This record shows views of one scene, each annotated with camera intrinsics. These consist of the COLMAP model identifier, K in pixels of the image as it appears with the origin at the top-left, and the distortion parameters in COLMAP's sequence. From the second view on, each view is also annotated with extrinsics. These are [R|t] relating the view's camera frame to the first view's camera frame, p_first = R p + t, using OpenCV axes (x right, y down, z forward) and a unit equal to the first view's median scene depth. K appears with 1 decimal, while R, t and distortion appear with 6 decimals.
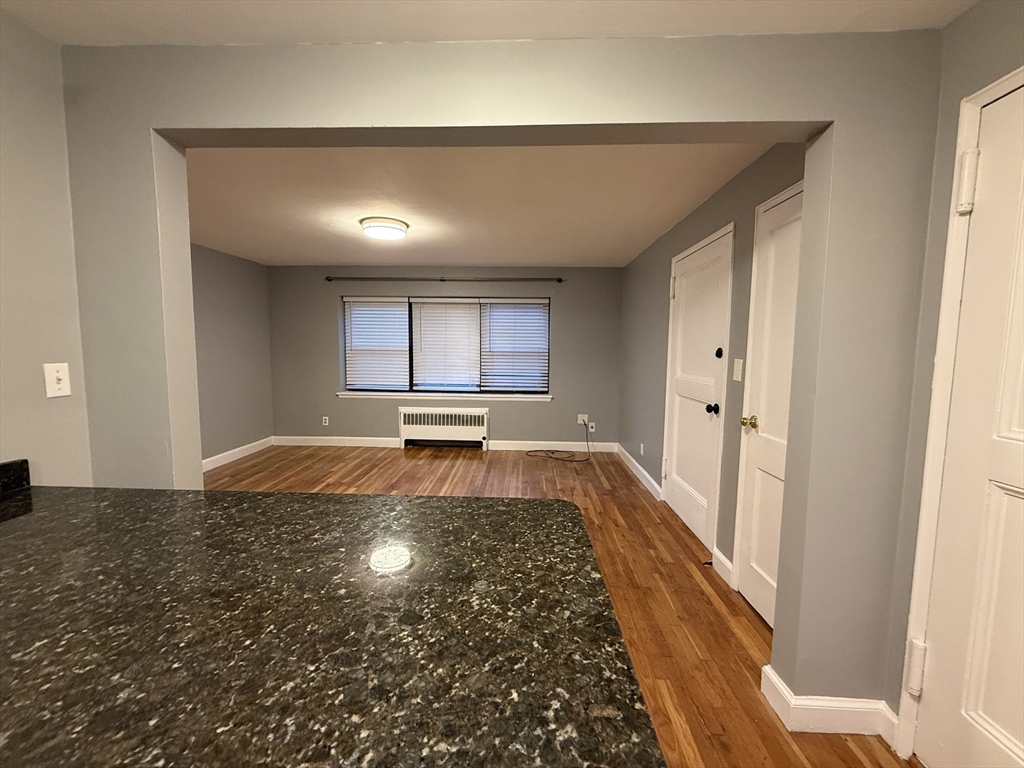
lens RADIAL K [[404.9, 0, 511.3], [0, 404.9, 382.5], [0, 0, 1]] dist [-0.000612, -0.000048]
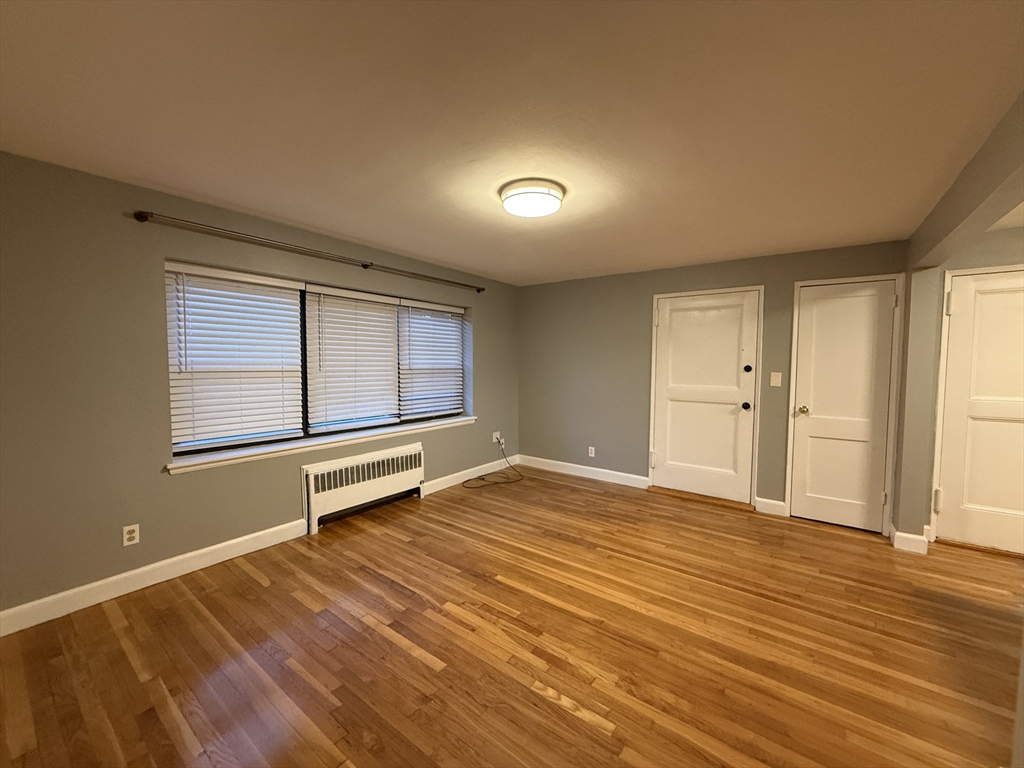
lens RADIAL K [[404.9, 0, 510.6], [0, 404.9, 382.3], [0, 0, 1]] dist [-0.000612, -0.000048]
pose [[0.570014, -0.048168, 0.820222, -0.662091], [0.068655, 0.997581, 0.010871, -0.053625], [-0.818762, 0.050116, 0.571942, 0.464155]]
